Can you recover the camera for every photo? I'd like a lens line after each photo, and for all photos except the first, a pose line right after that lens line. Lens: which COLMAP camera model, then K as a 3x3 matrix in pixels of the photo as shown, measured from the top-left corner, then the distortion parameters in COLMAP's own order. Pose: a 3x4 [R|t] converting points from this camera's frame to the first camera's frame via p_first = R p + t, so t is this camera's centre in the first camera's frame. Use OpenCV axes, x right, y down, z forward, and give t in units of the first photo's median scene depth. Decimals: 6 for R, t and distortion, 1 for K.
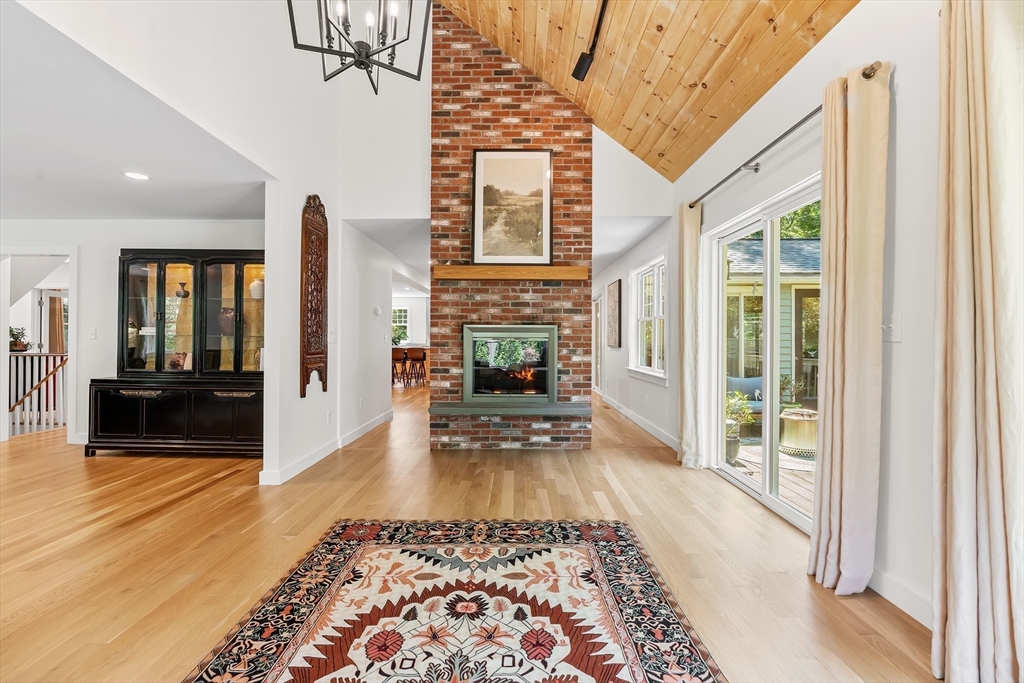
lens RADIAL K [[461.1, 0, 511.3], [0, 461.1, 338.7], [0, 0, 1]] dist [-0.011555, 0.004878]
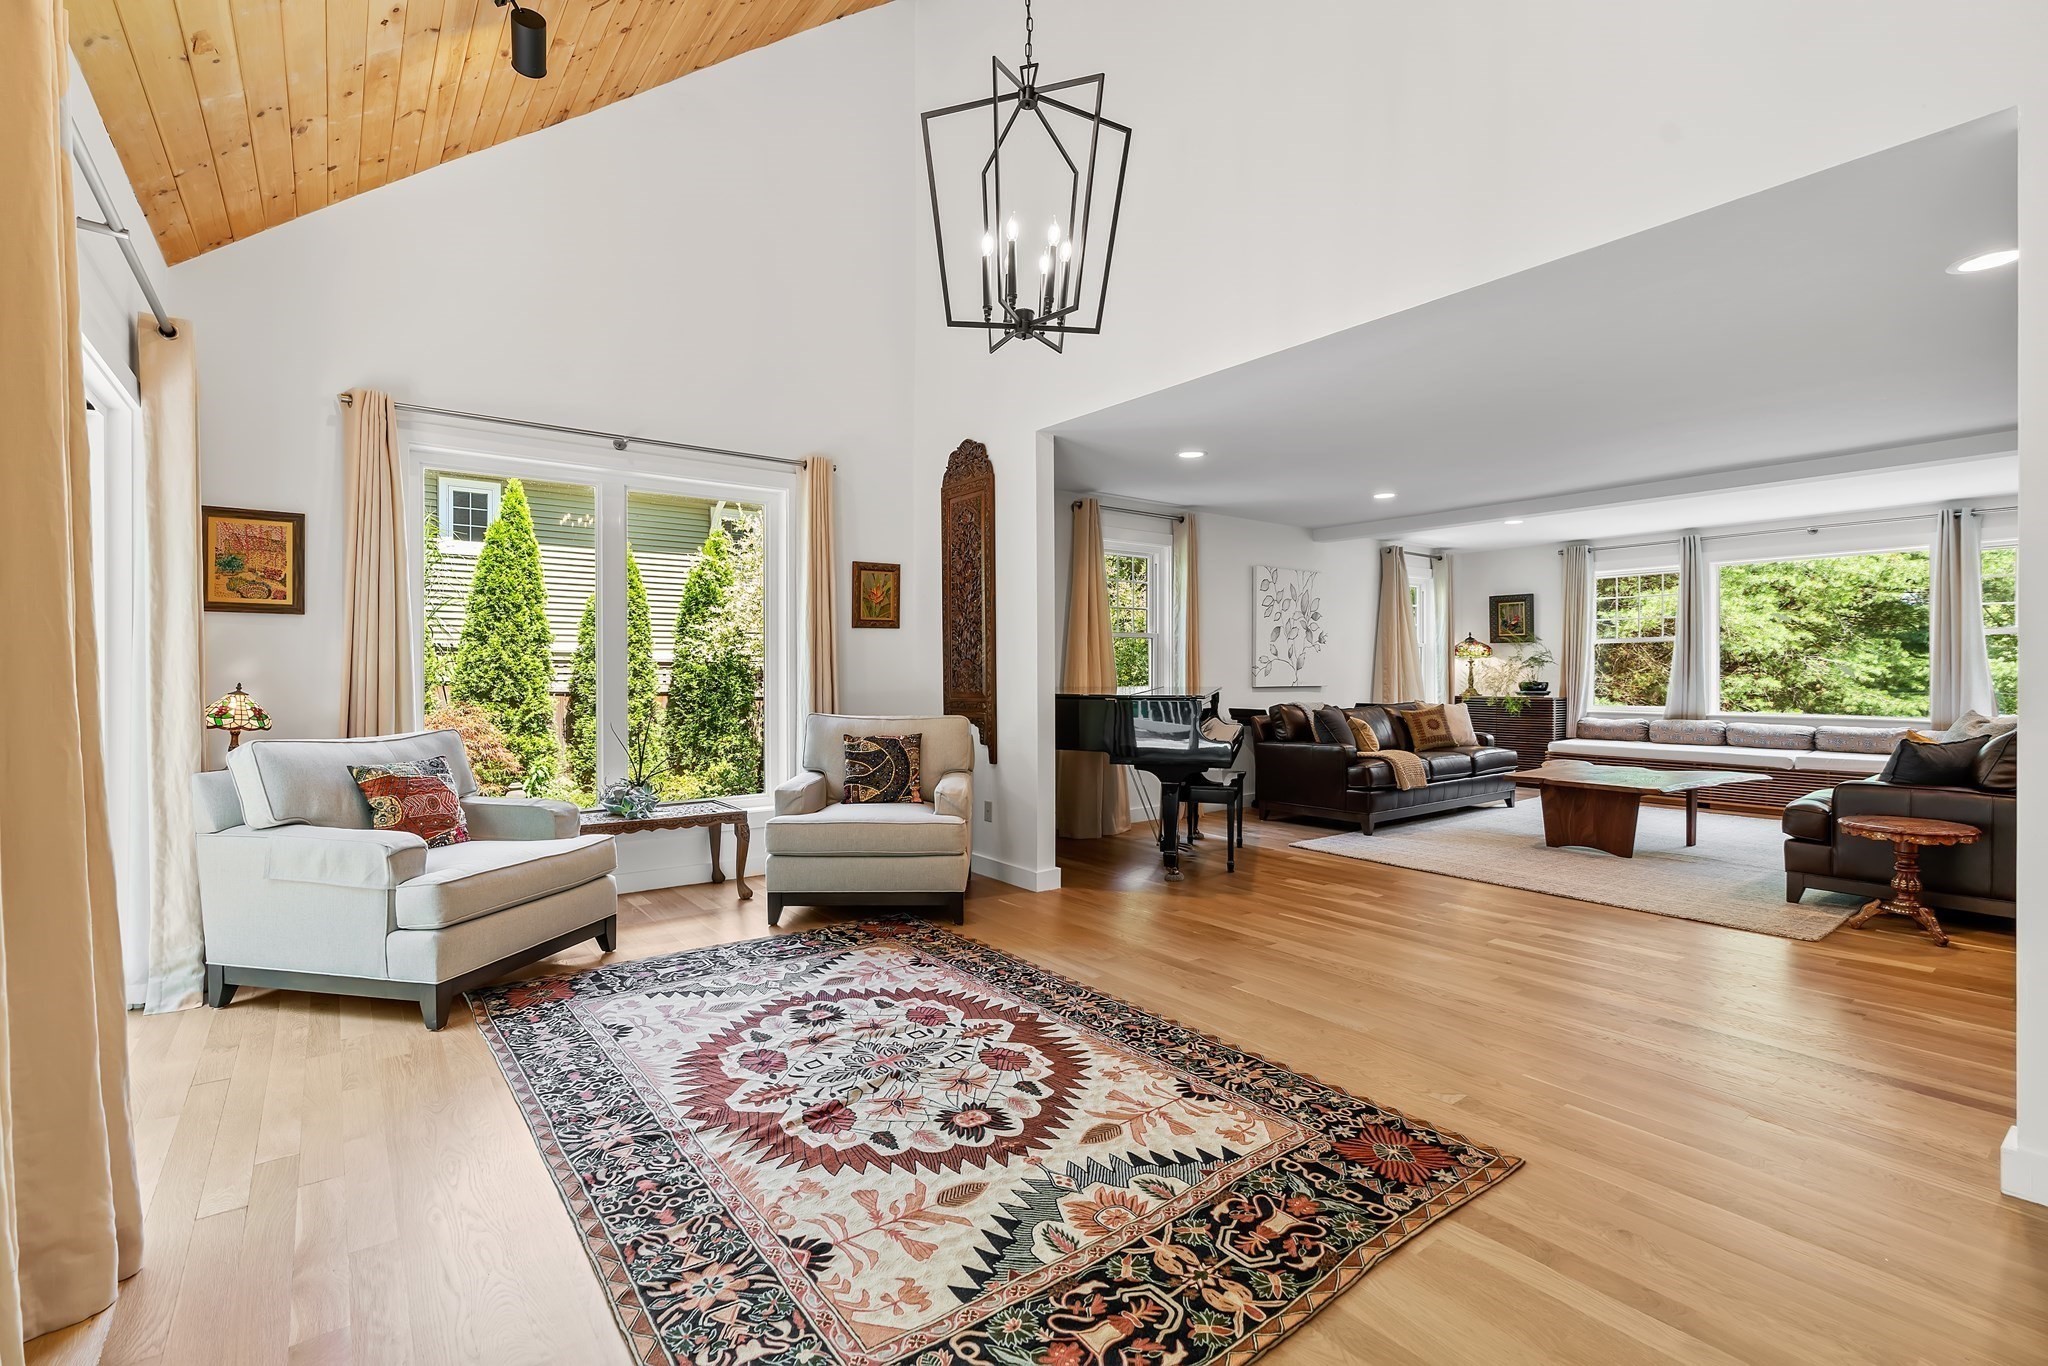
lens RADIAL K [[922.2, 0, 1015.6], [0, 922.2, 680.0], [0, 0, 1]] dist [-0.011555, 0.004878]
pose [[-0.795082, 0.002871, -0.606495, 0.526176], [-0.000462, 0.999986, 0.005339, 0.002400], [0.606502, 0.004525, -0.795069, 1.783015]]
